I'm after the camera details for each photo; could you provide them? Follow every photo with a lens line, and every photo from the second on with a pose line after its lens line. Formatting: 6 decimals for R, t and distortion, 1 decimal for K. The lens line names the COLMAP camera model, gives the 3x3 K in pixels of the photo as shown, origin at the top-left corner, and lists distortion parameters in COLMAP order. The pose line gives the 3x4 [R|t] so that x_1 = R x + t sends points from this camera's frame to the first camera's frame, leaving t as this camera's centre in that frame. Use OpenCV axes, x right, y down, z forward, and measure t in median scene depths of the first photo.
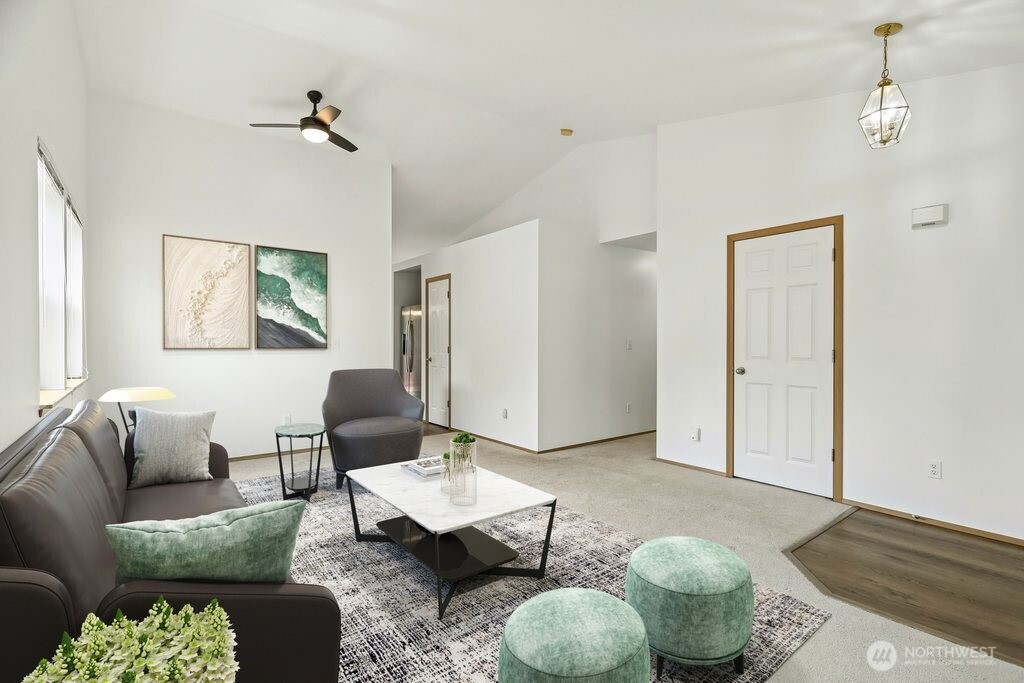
lens RADIAL K [[482.9, 0, 511.6], [0, 482.9, 340.2], [0, 0, 1]] dist [-0.005790, 0.004963]
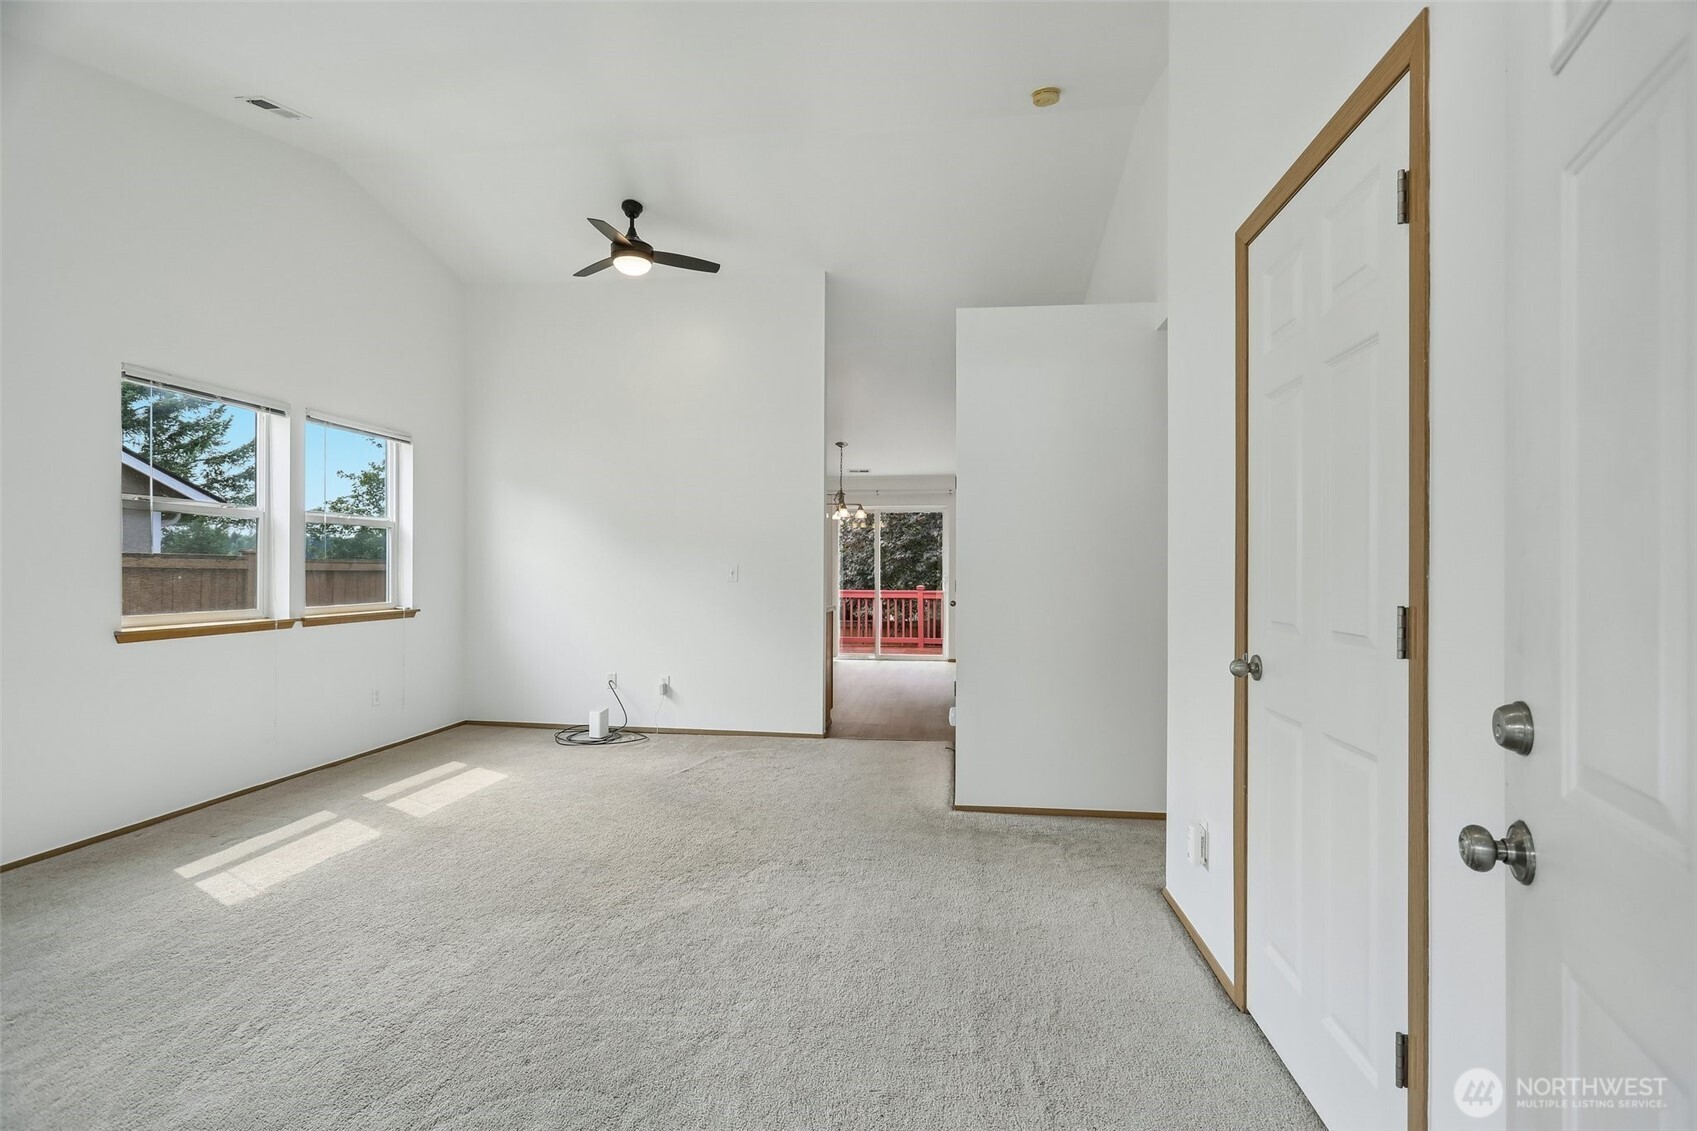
lens RADIAL K [[800.2, 0, 848.7], [0, 800.2, 566.7], [0, 0, 1]] dist [-0.005790, 0.004963]
pose [[0.703304, -0.003381, -0.710881, 0.601397], [-0.003607, 0.999959, -0.008324, 0.006080], [0.710880, 0.008419, 0.703263, 0.427206]]
